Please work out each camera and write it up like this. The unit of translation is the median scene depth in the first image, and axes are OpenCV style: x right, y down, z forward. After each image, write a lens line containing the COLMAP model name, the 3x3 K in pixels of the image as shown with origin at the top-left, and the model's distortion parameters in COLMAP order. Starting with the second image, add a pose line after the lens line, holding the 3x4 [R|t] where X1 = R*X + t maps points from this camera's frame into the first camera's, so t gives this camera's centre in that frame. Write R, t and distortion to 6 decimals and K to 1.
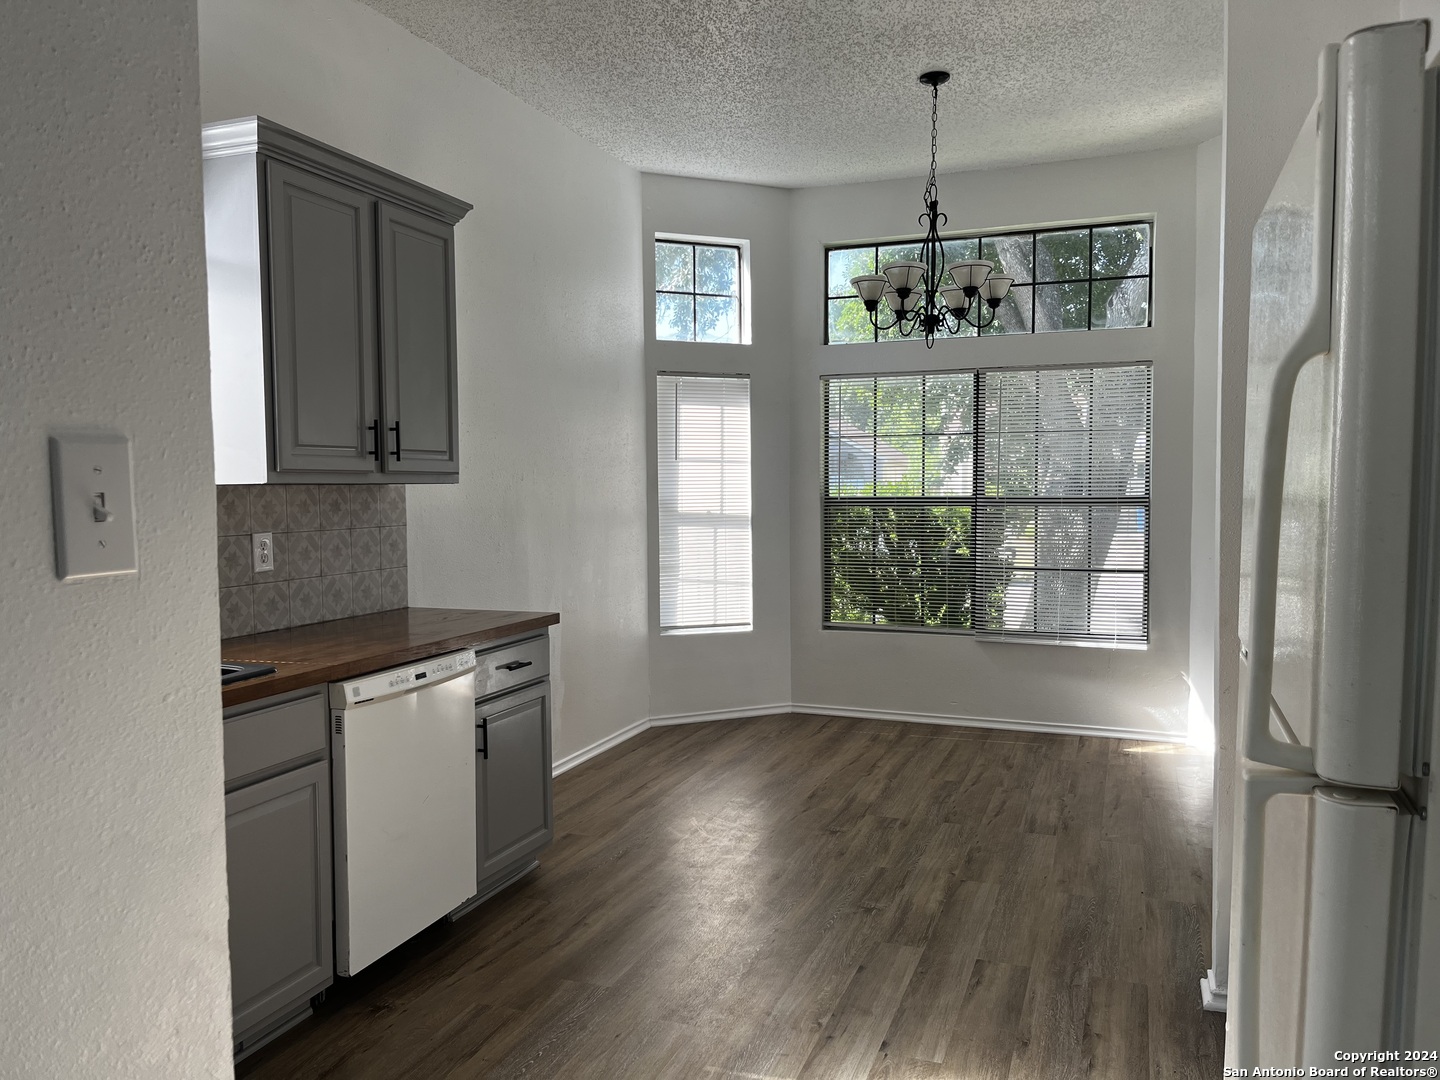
lens RADIAL K [[1095.8, 0, 709.9], [0, 1095.8, 544.5], [0, 0, 1]] dist [0.088921, -0.110242]
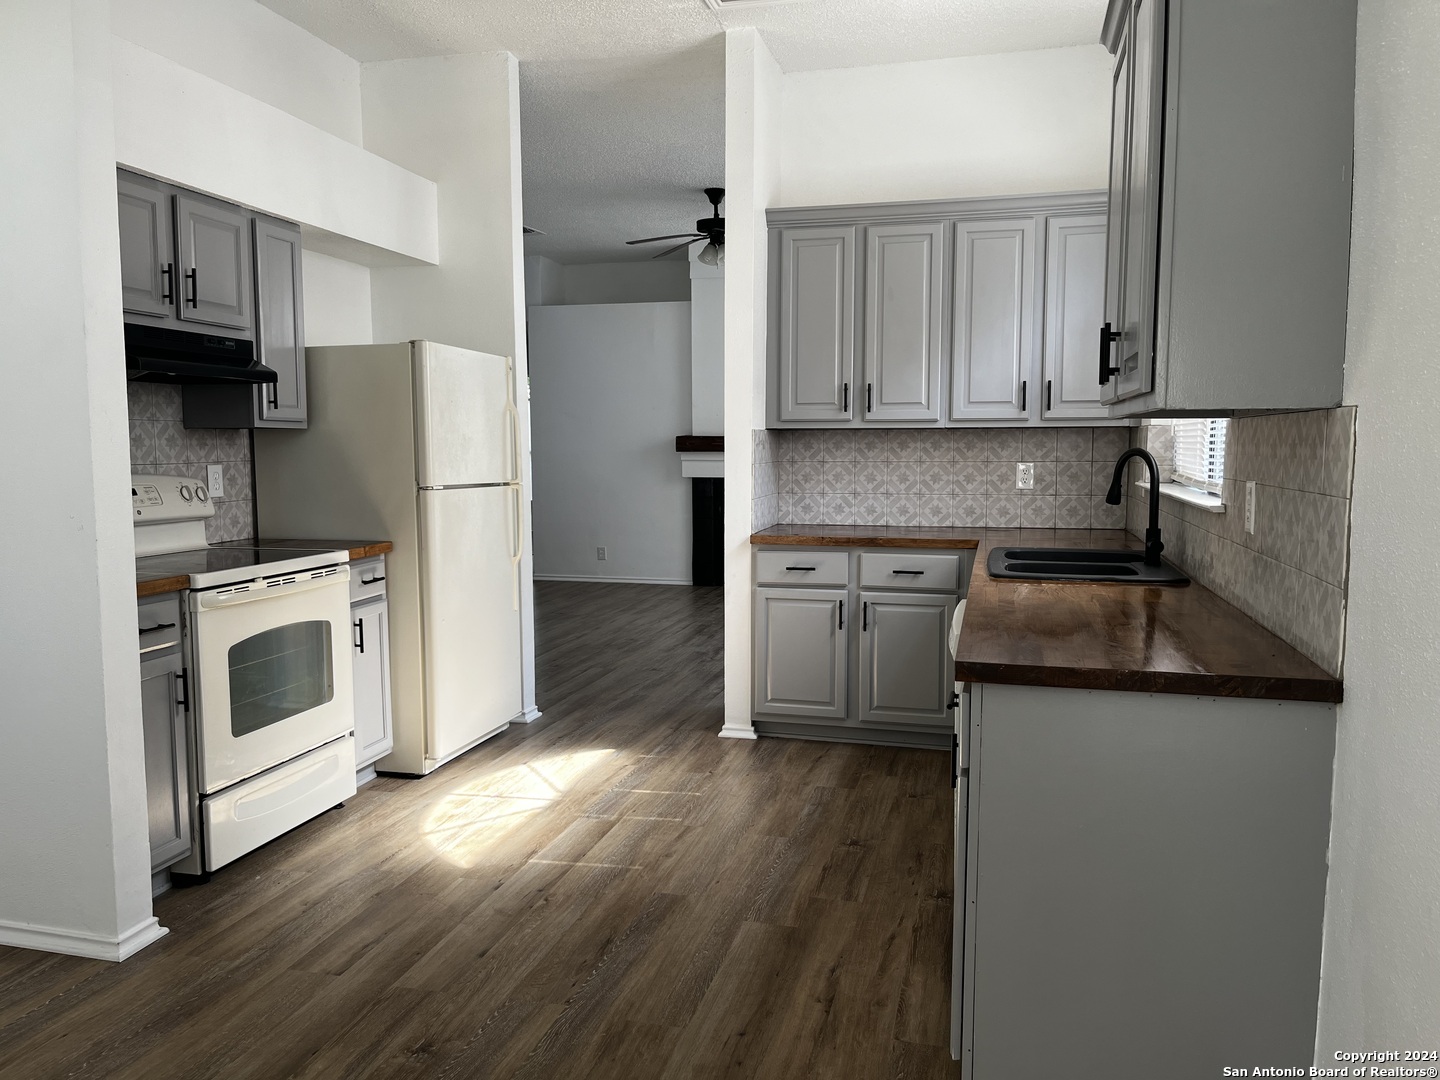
lens RADIAL K [[1095.8, 0, 709.9], [0, 1095.8, 544.5], [0, 0, 1]] dist [0.088921, -0.110242]
pose [[-0.993685, 0.018276, -0.110712, 0.040963], [0.001691, 0.988974, 0.148082, -0.079164], [0.112197, 0.146960, -0.982759, 1.698306]]
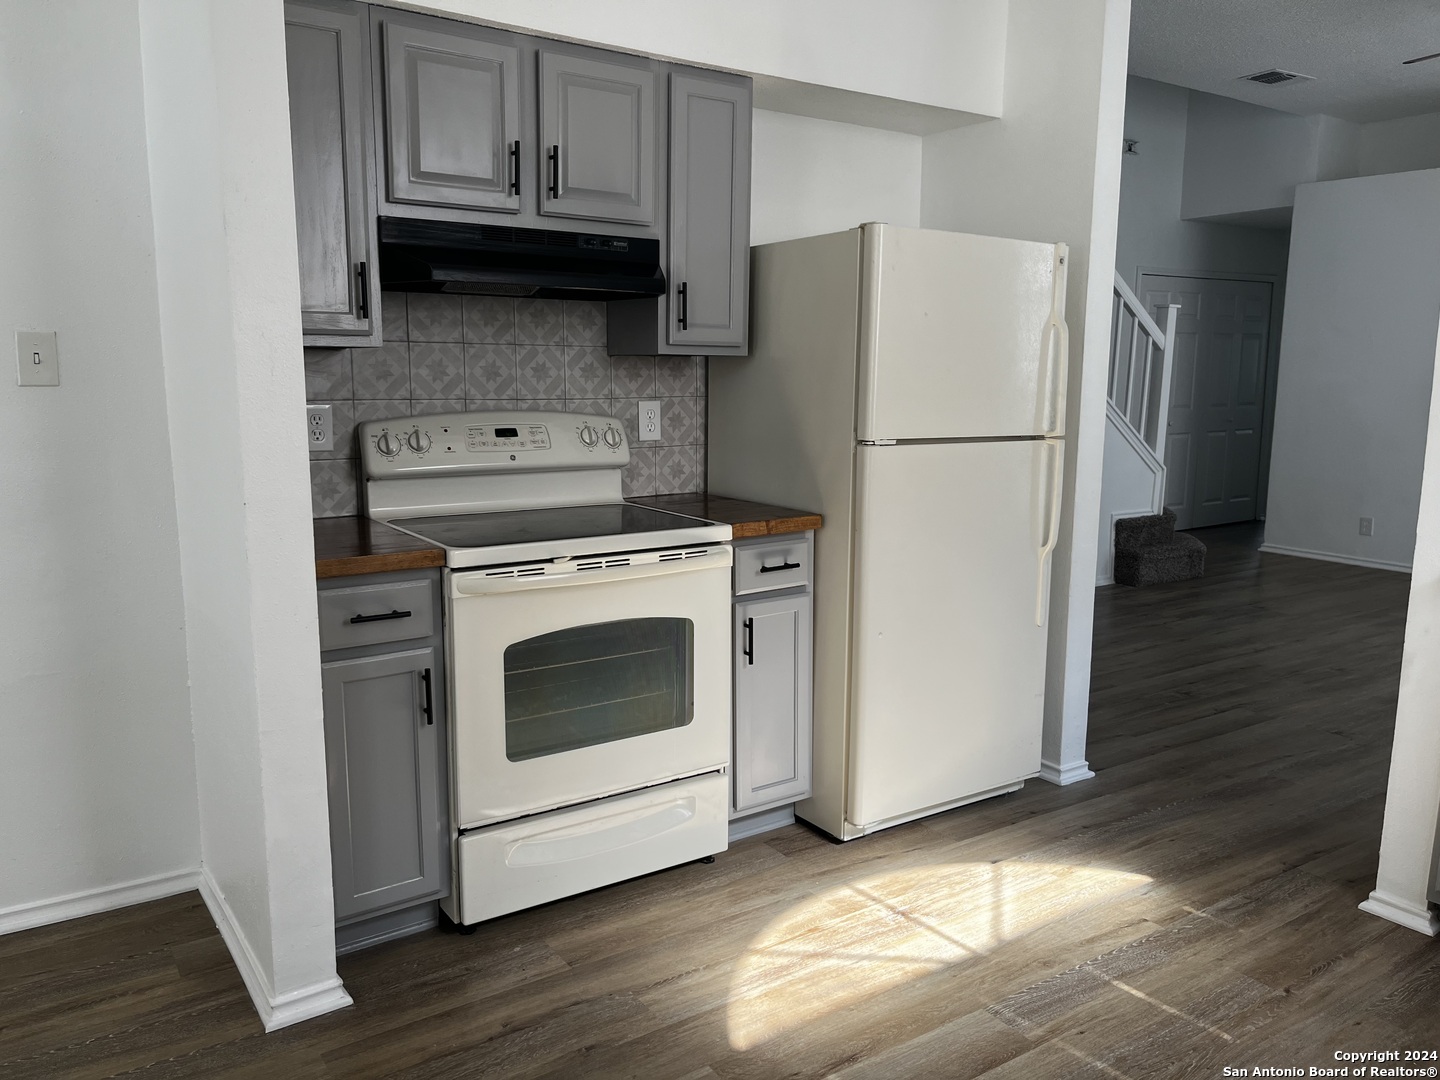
lens RADIAL K [[1095.8, 0, 709.9], [0, 1095.8, 544.5], [0, 0, 1]] dist [0.088921, -0.110242]
pose [[-0.820908, -0.093600, 0.563337, -0.167877], [0.028702, 0.978467, 0.204400, -0.059435], [-0.570338, 0.183962, -0.800545, 1.203702]]
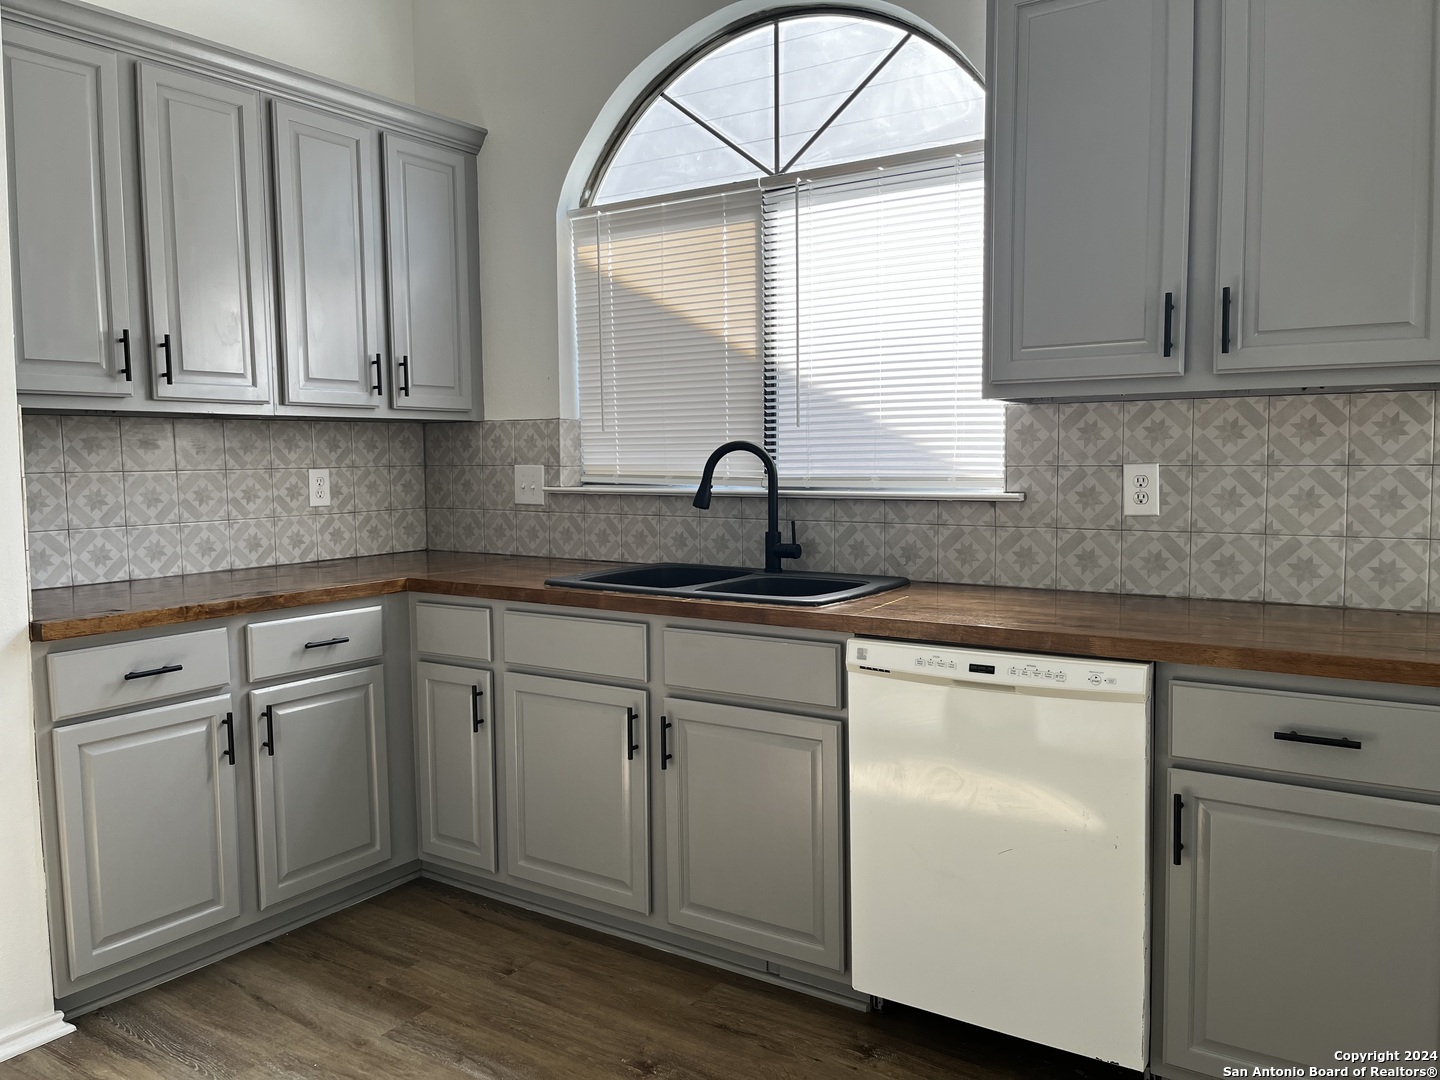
lens RADIAL K [[1095.8, 0, 709.9], [0, 1095.8, 544.5], [0, 0, 1]] dist [0.088921, -0.110242]
pose [[-0.222134, 0.089475, -0.970902, 0.401837], [-0.042771, 0.993928, 0.101382, -0.020078], [0.974078, 0.064046, -0.216958, 0.880960]]
